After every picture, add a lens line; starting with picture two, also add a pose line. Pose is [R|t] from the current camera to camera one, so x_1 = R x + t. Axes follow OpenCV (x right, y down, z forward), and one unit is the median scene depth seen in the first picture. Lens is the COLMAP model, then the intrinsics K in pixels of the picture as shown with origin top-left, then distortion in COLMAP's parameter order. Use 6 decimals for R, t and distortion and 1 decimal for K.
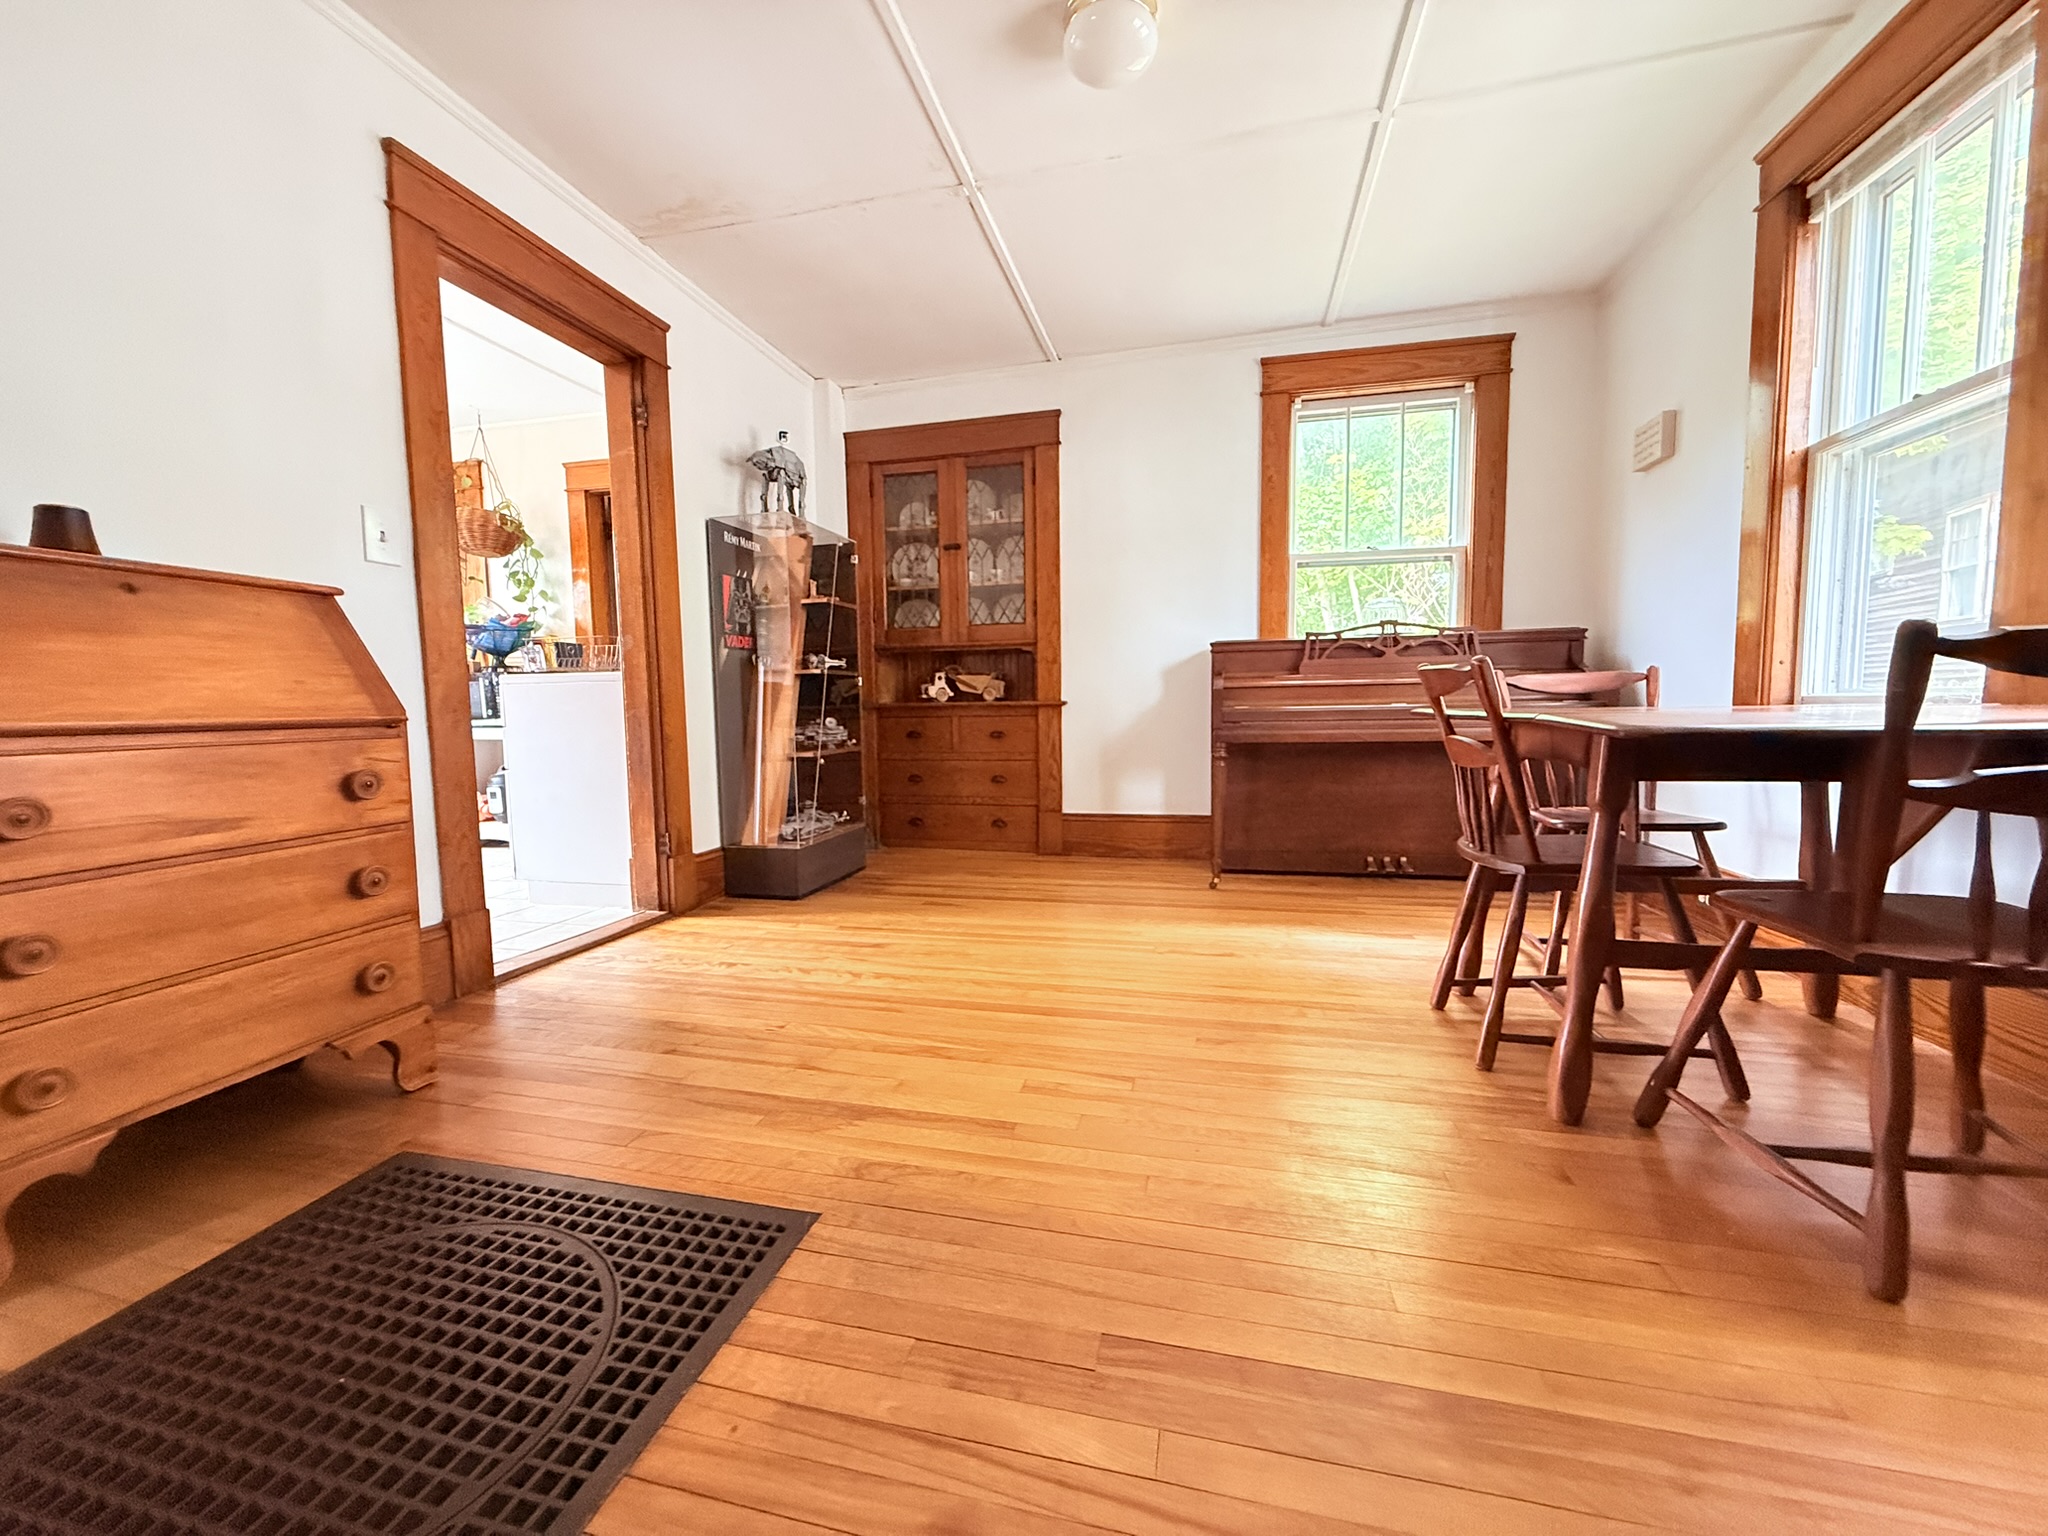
lens RADIAL K [[824.4, 0, 1011.2], [0, 824.4, 765.2], [0, 0, 1]] dist [0.000793, 0.000033]
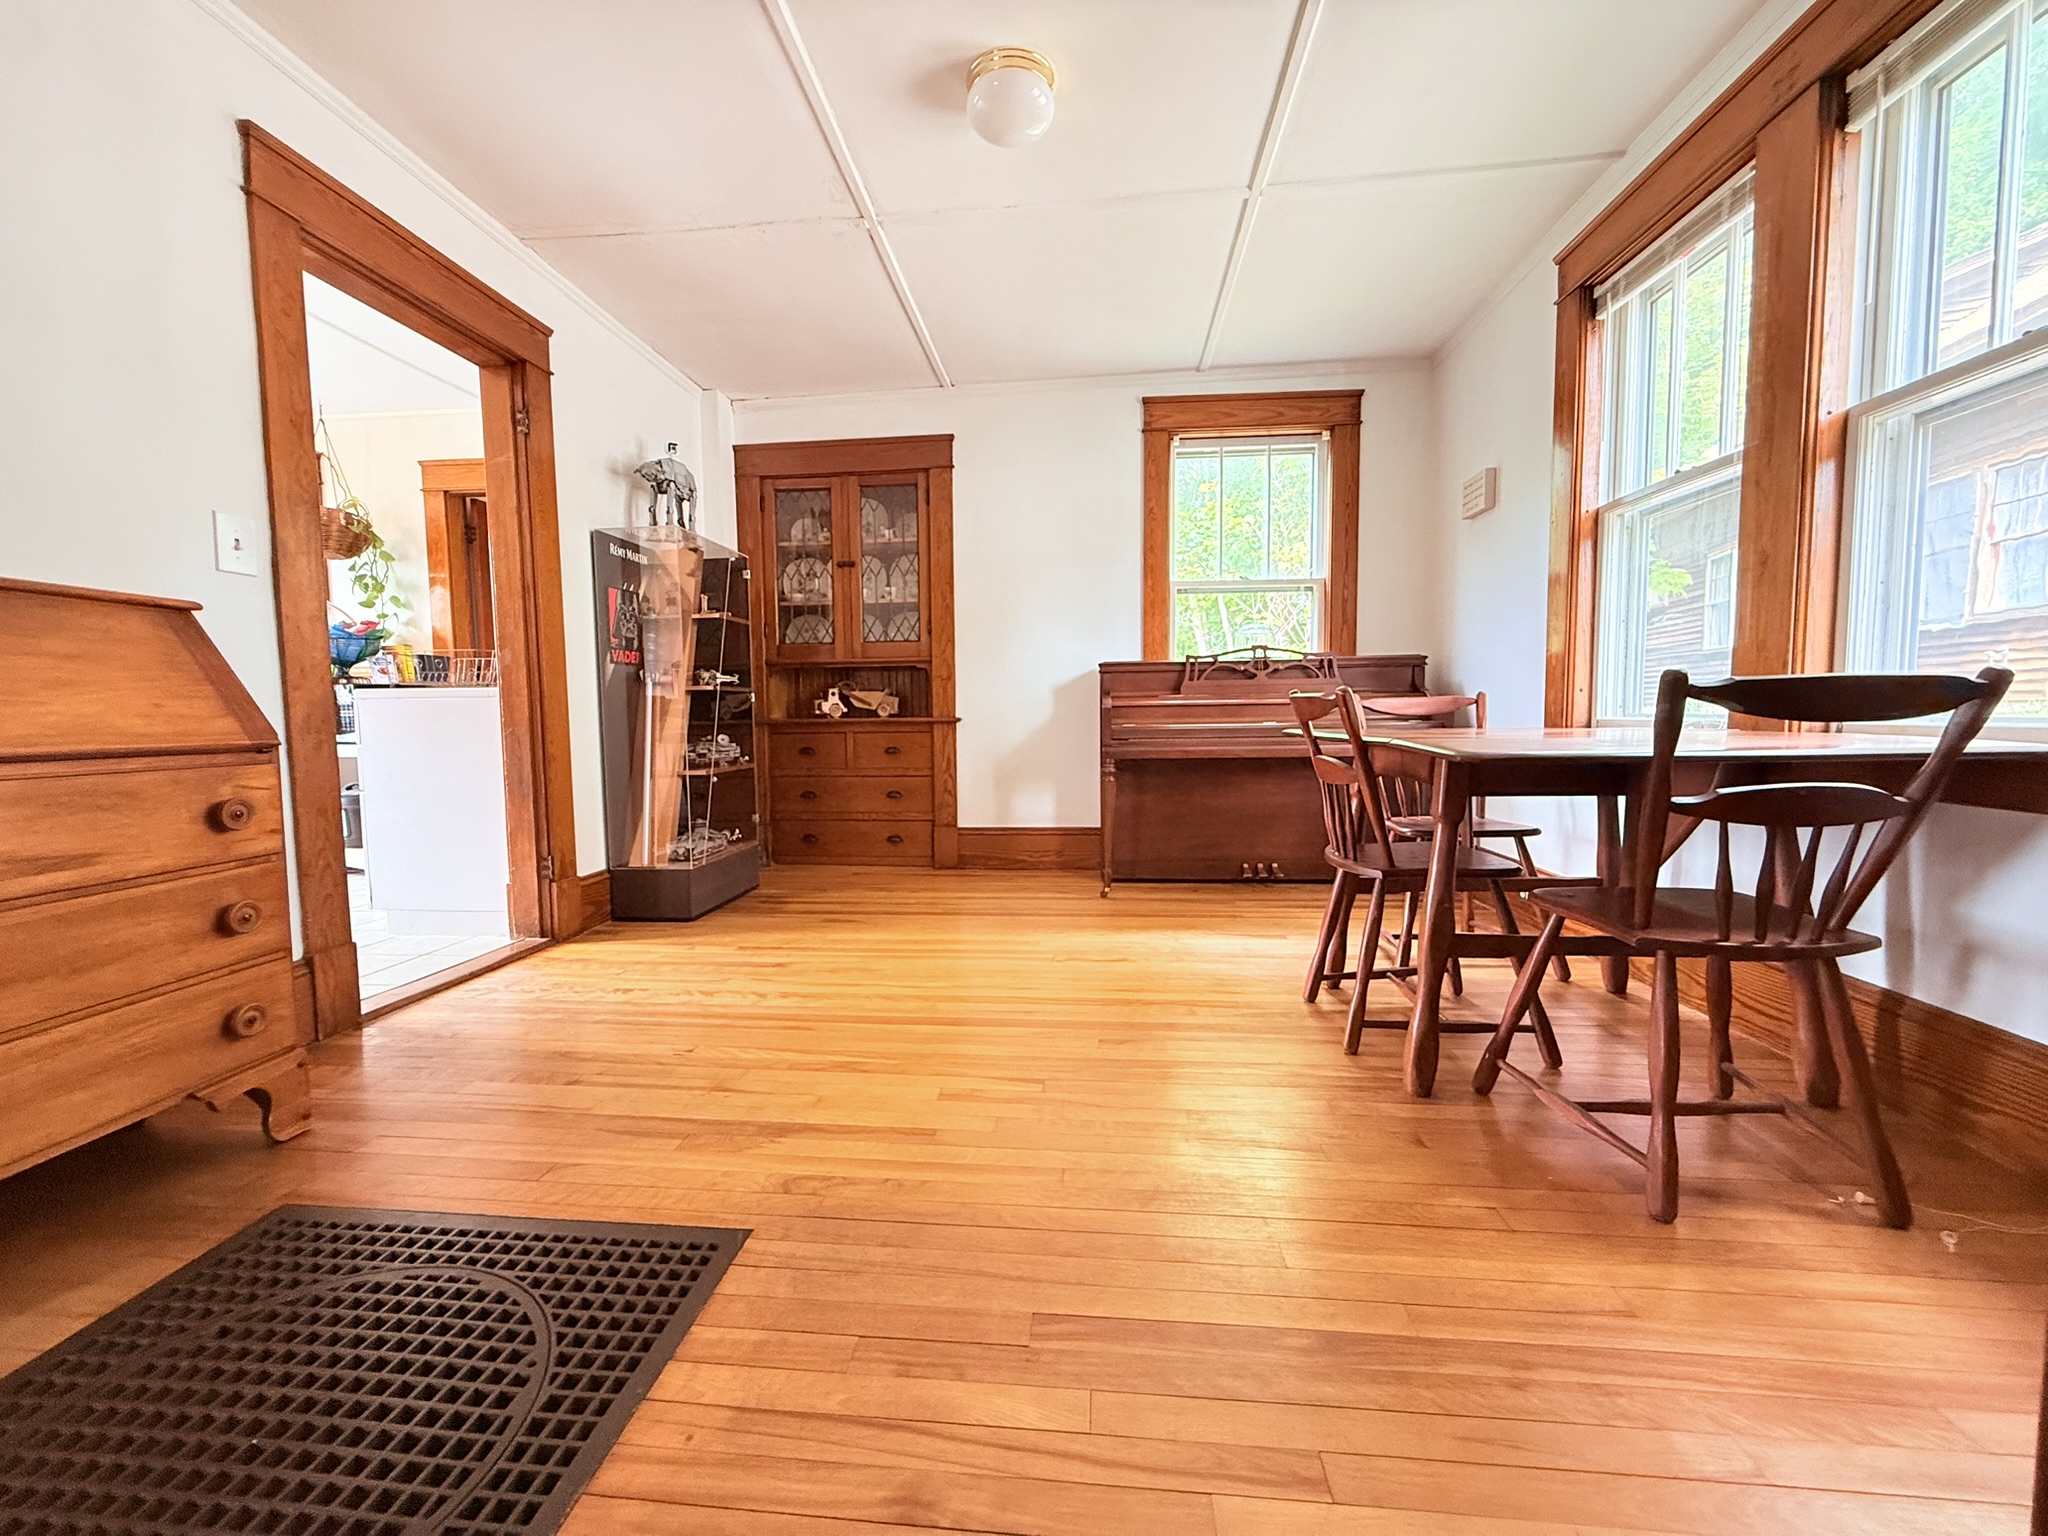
lens RADIAL K [[824.4, 0, 1011.2], [0, 824.4, 765.2], [0, 0, 1]] dist [0.000793, 0.000033]
pose [[0.989783, -0.005866, 0.142462, -0.033358], [0.007703, 0.999894, -0.012342, -0.010832], [-0.142375, 0.013313, 0.989723, -0.040811]]
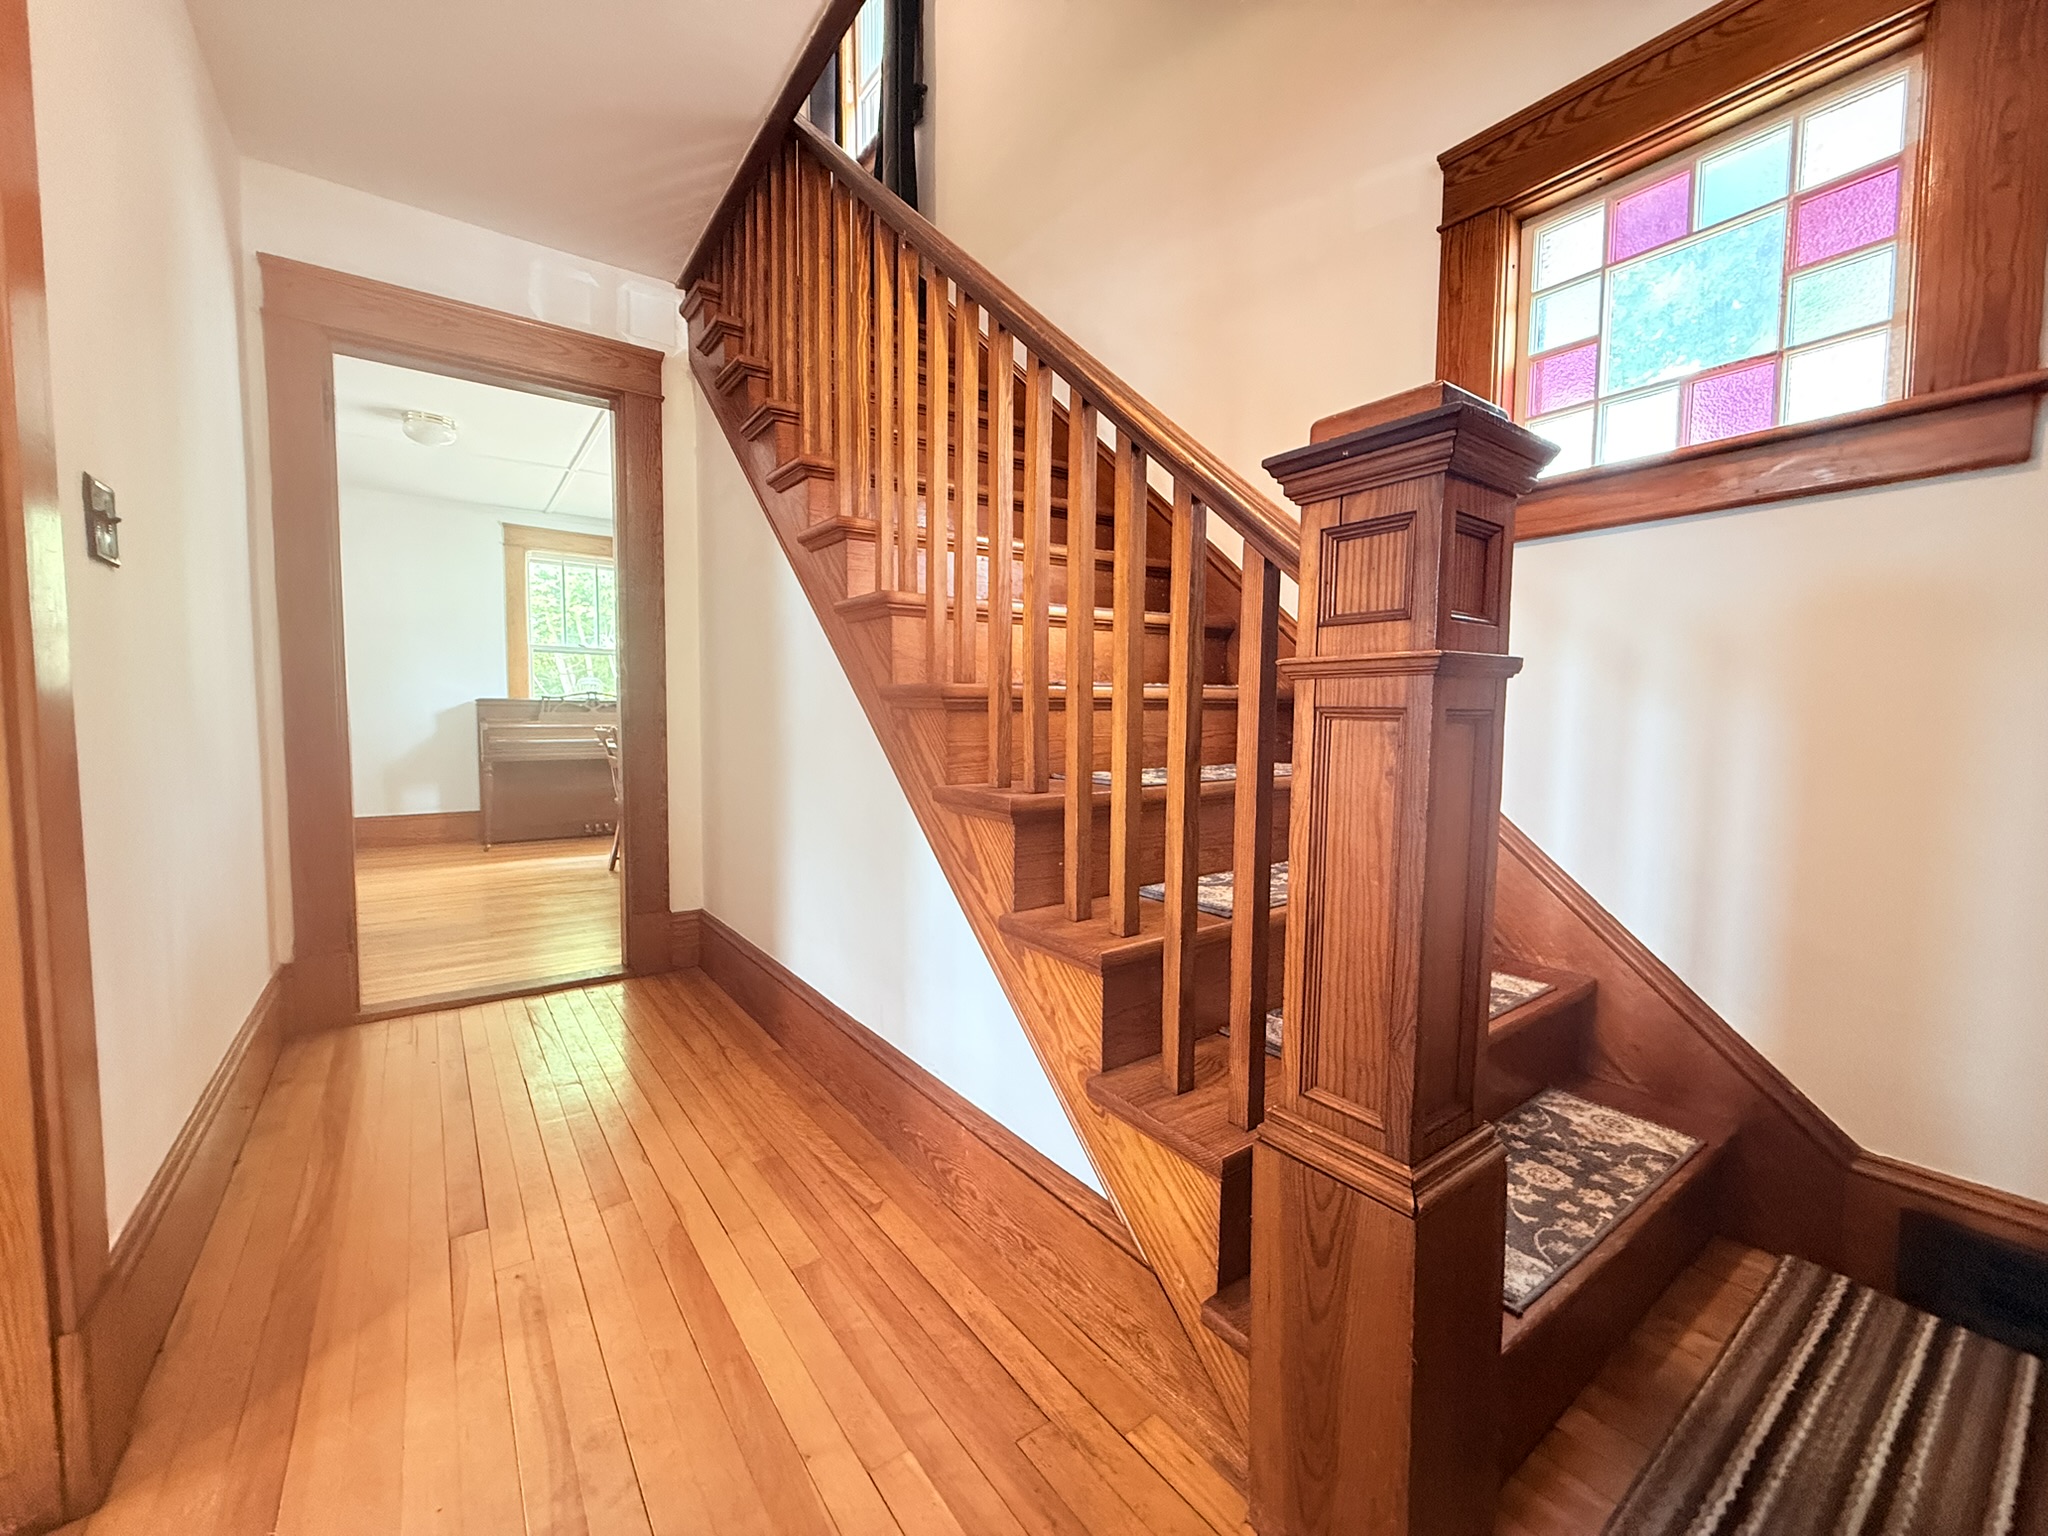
lens RADIAL K [[824.4, 0, 1011.2], [0, 824.4, 765.2], [0, 0, 1]] dist [0.000793, 0.000033]
pose [[0.648809, -0.028295, 0.760425, -0.491184], [0.043205, 0.999066, 0.000312, 0.034726], [-0.759724, 0.032652, 0.649426, -1.320155]]
